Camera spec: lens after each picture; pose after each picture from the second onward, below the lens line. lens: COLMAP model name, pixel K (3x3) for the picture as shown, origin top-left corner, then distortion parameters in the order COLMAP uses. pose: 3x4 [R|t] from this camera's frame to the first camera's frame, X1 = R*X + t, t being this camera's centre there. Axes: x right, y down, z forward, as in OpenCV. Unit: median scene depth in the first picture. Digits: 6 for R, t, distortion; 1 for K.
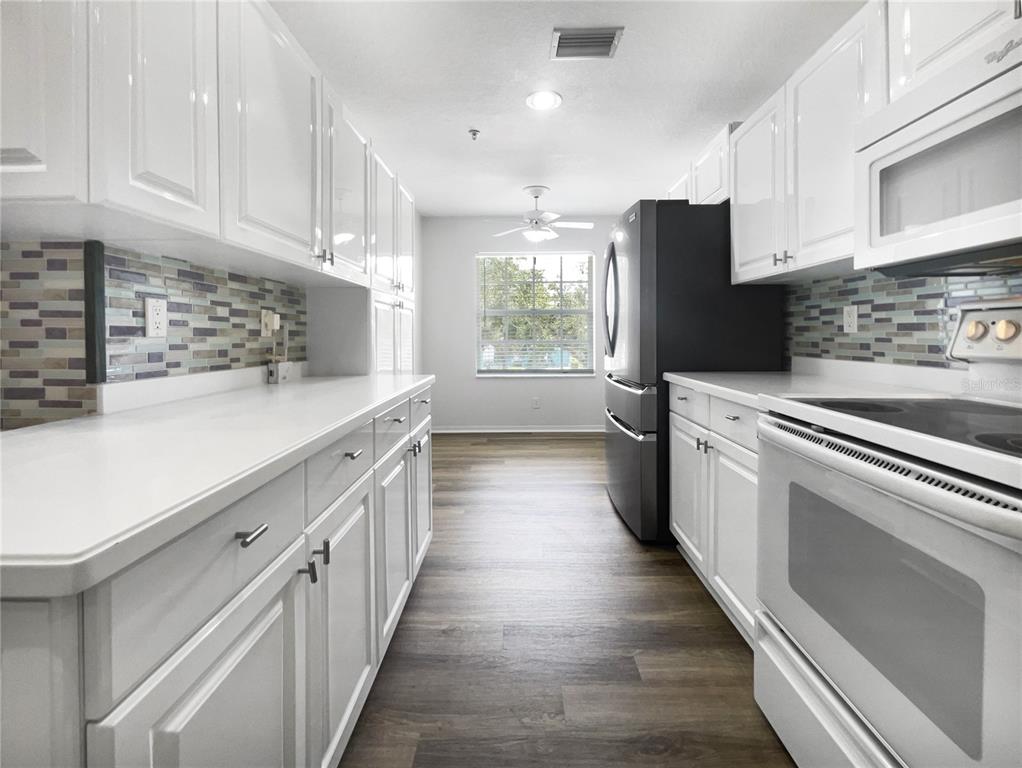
lens RADIAL K [[423.4, 0, 503.1], [0, 423.4, 336.2], [0, 0, 1]] dist [0.000100, 0.000885]
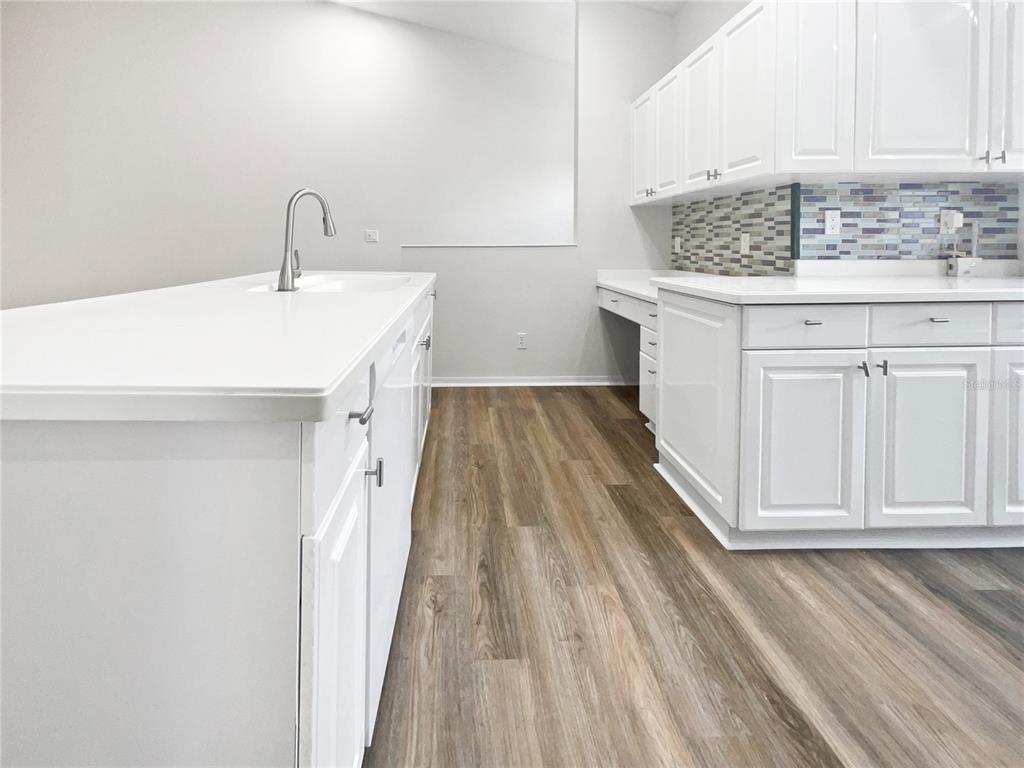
lens RADIAL K [[448.4, 0, 482.3], [0, 448.4, 258.2], [0, 0, 1]] dist [0.013313, -0.000998]
pose [[0.051217, 0.041064, -0.997843, 0.699700], [0.000706, 0.999153, 0.041154, 0.017292], [0.998687, -0.002812, 0.051145, -0.350328]]
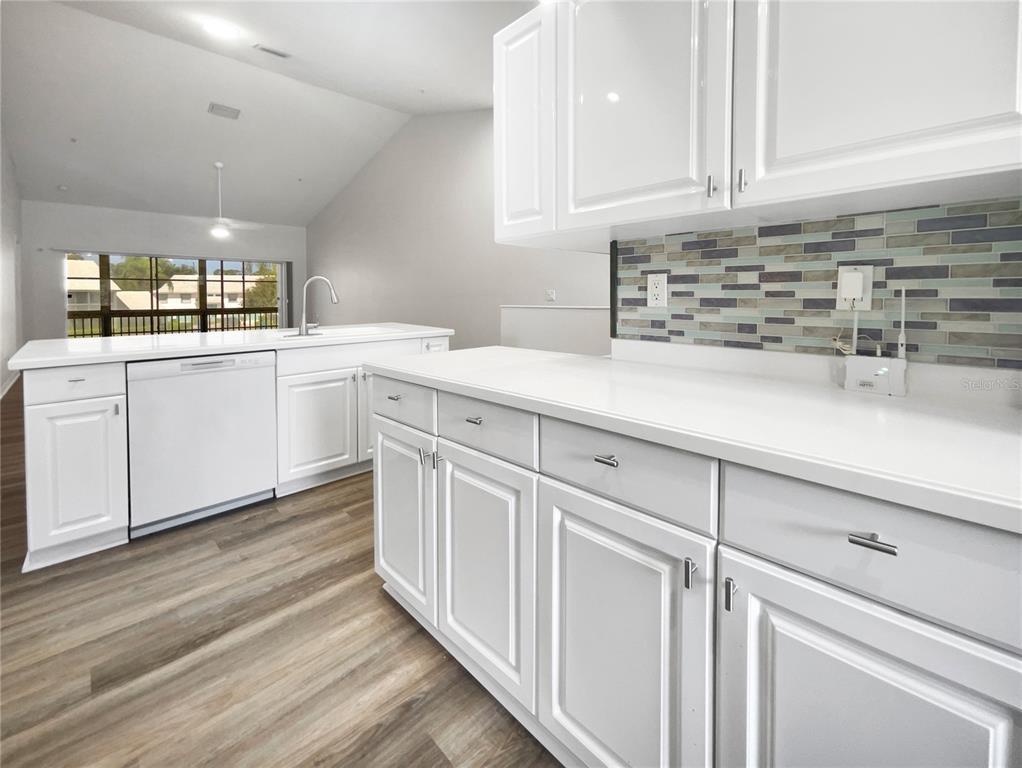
lens RADIAL K [[423.4, 0, 511.6], [0, 423.4, 312.5], [0, 0, 1]] dist [0.000100, 0.000885]
pose [[-0.679582, 0.039780, -0.732520, 0.266008], [0.009333, 0.998917, 0.045589, -0.033555], [0.733540, 0.024145, -0.679217, 1.265898]]
